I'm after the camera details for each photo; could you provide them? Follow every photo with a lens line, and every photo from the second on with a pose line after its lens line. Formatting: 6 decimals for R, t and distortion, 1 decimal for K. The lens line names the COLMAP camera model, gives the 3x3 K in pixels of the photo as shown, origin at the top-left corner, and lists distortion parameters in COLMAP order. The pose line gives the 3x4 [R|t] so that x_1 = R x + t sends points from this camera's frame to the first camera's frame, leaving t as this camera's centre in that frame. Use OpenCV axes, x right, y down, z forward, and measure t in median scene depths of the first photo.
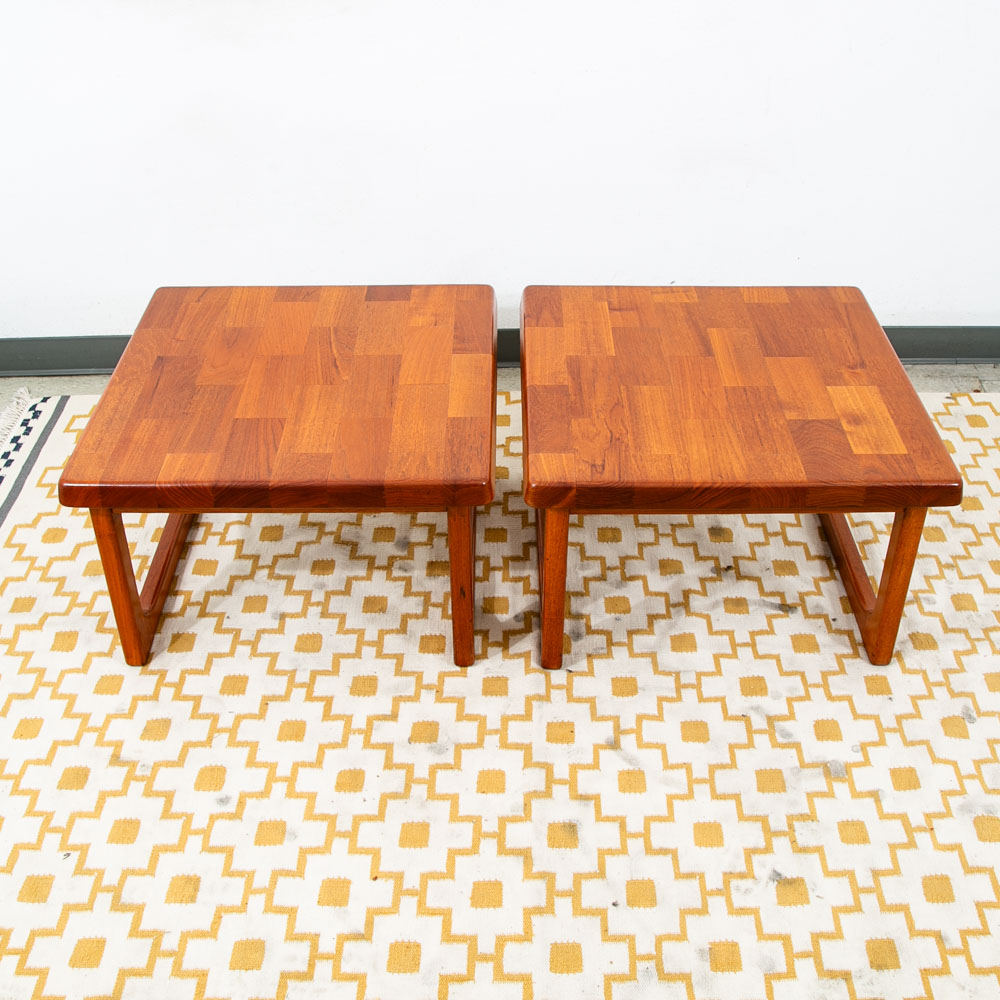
lens RADIAL K [[1027.7, 0, 500.0], [0, 1027.7, 500.0], [0, 0, 1]] dist [-0.080994, 0.027642]
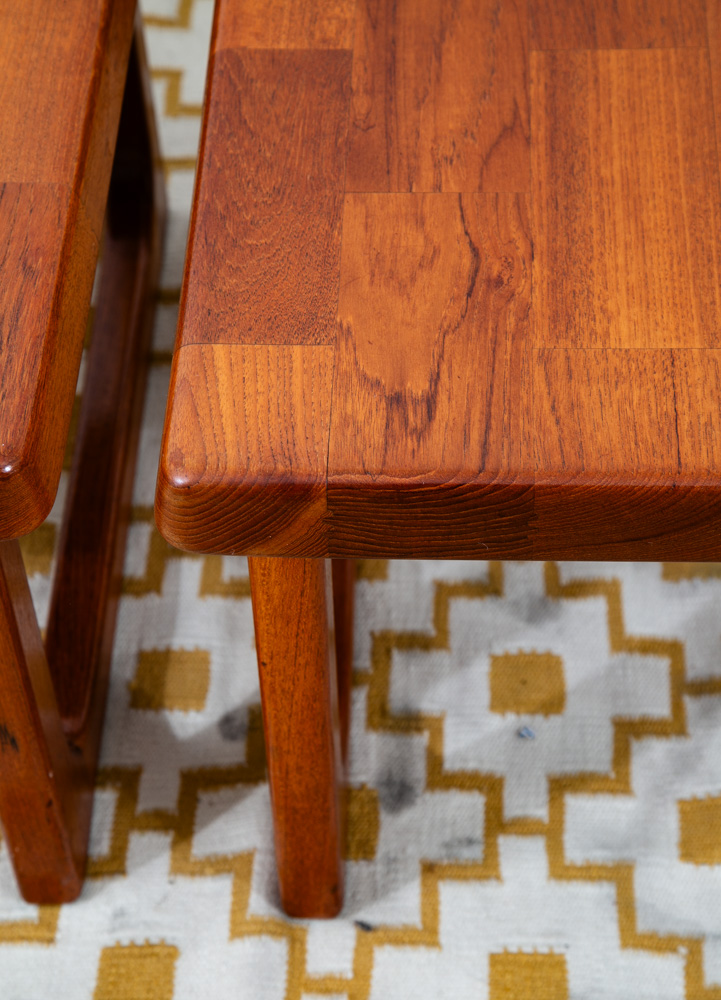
lens RADIAL K [[1951.4, 0, 360.5], [0, 1951.4, 500.0], [0, 0, 1]] dist [0.229528, -0.044561]
pose [[0.999353, 0.007017, -0.035285, 0.092472], [0.001421, 0.972328, 0.233614, -0.122561], [0.035947, -0.233513, 0.971689, 0.431308]]
